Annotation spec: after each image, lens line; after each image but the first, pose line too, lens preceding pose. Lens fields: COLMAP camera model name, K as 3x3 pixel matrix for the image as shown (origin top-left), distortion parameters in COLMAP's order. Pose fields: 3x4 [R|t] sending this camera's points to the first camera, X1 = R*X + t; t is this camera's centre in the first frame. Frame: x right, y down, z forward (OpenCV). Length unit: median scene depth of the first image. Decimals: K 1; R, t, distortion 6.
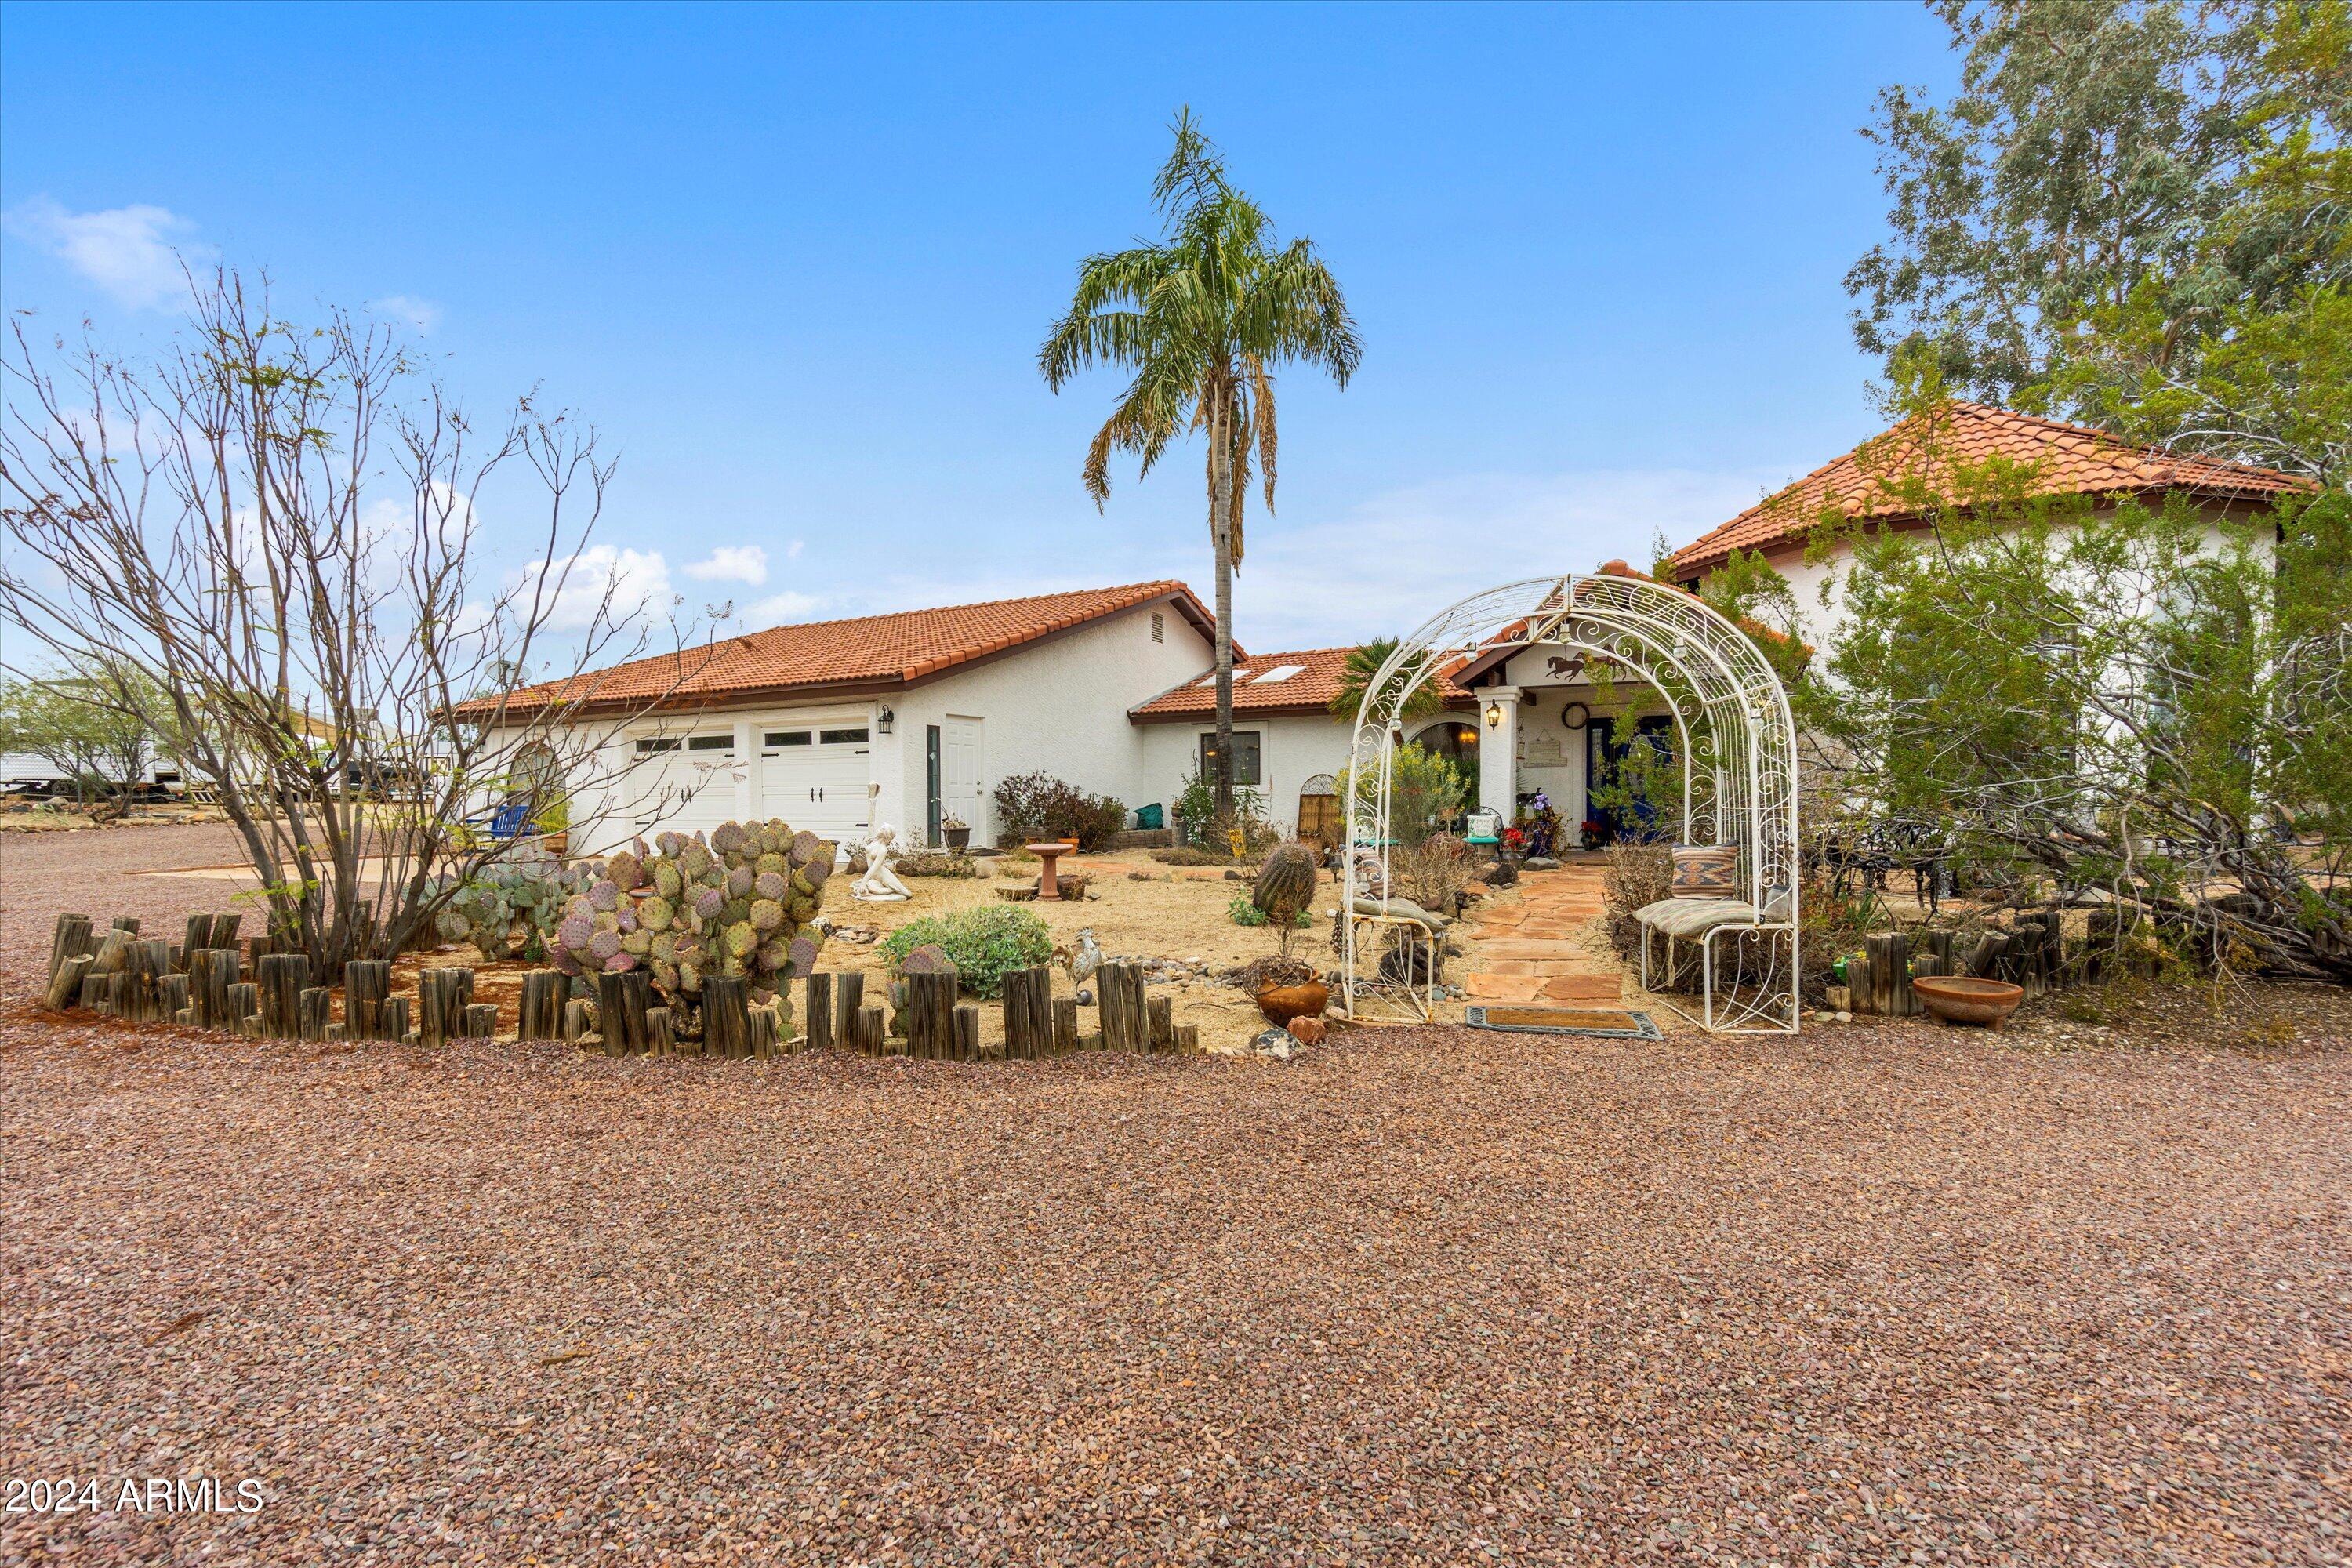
lens RADIAL K [[1026.7, 0, 1171.2], [0, 1026.7, 789.7], [0, 0, 1]] dist [0.002156, 0.000272]
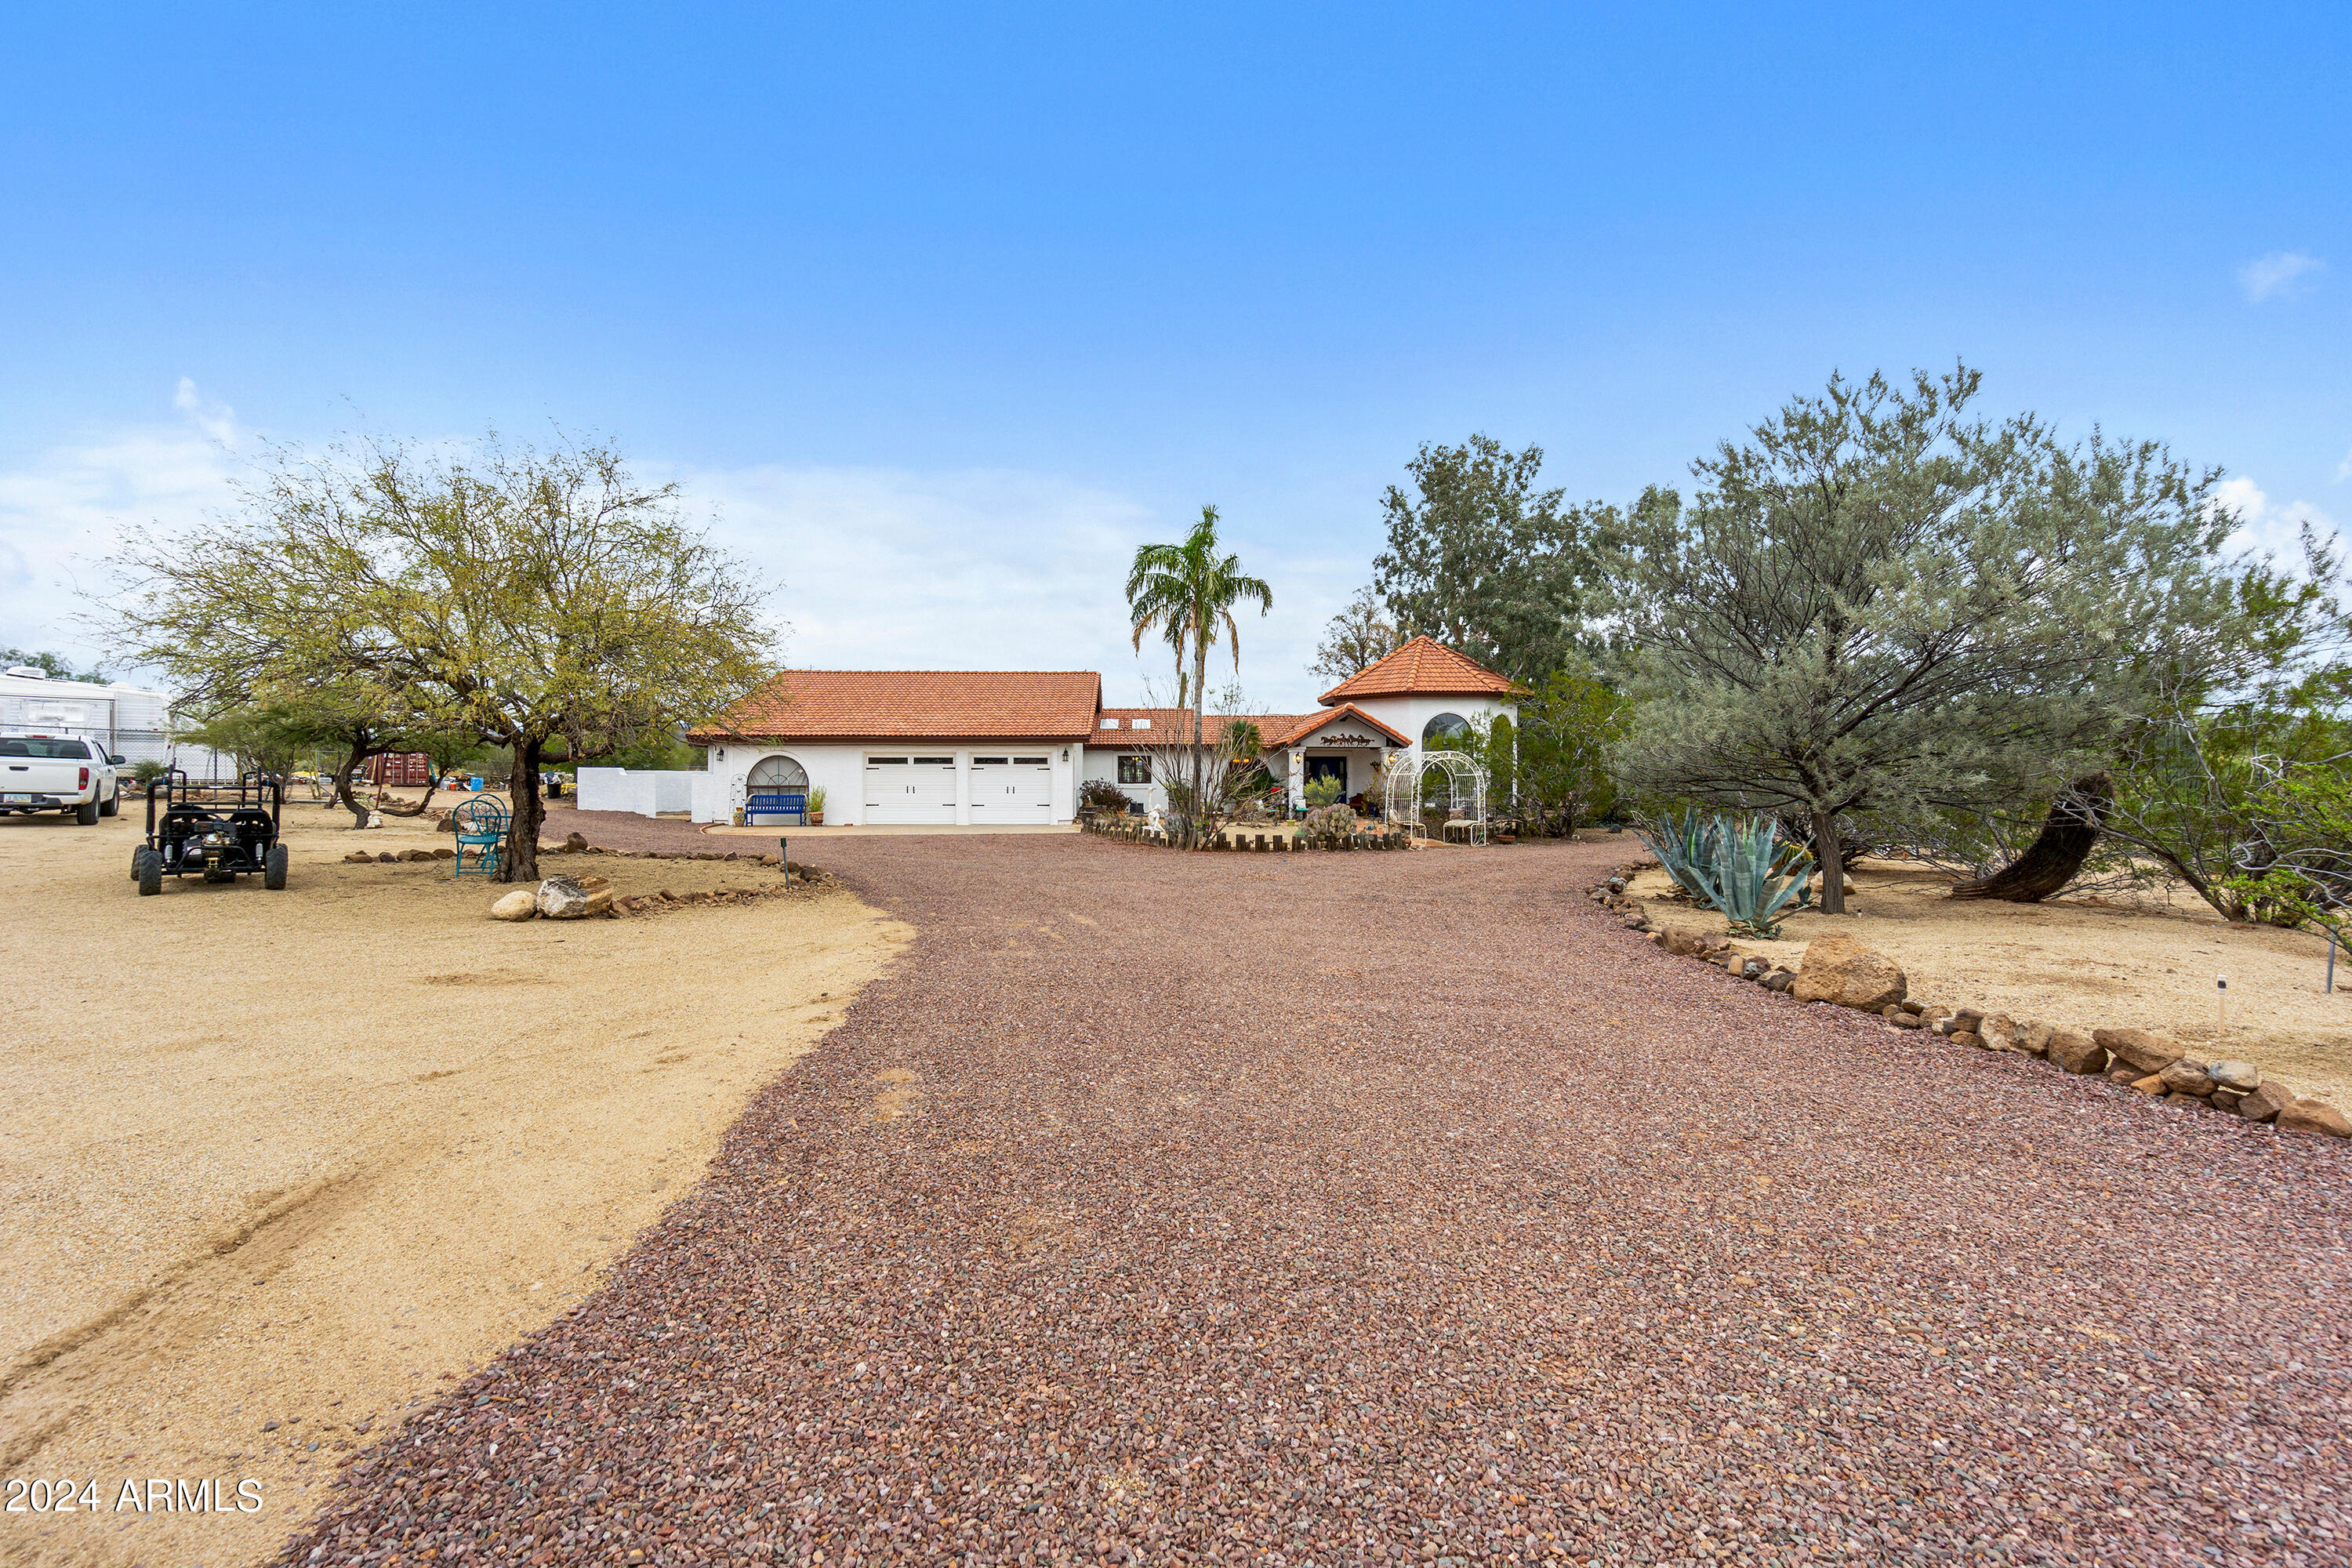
lens RADIAL K [[1026.7, 0, 1179.2], [0, 1026.7, 784.3], [0, 0, 1]] dist [0.002156, 0.000272]
pose [[0.847981, 0.002419, 0.530021, -1.053942], [-0.006606, 0.999960, 0.006005, -0.017997], [-0.529985, -0.008594, 0.847963, -0.810951]]
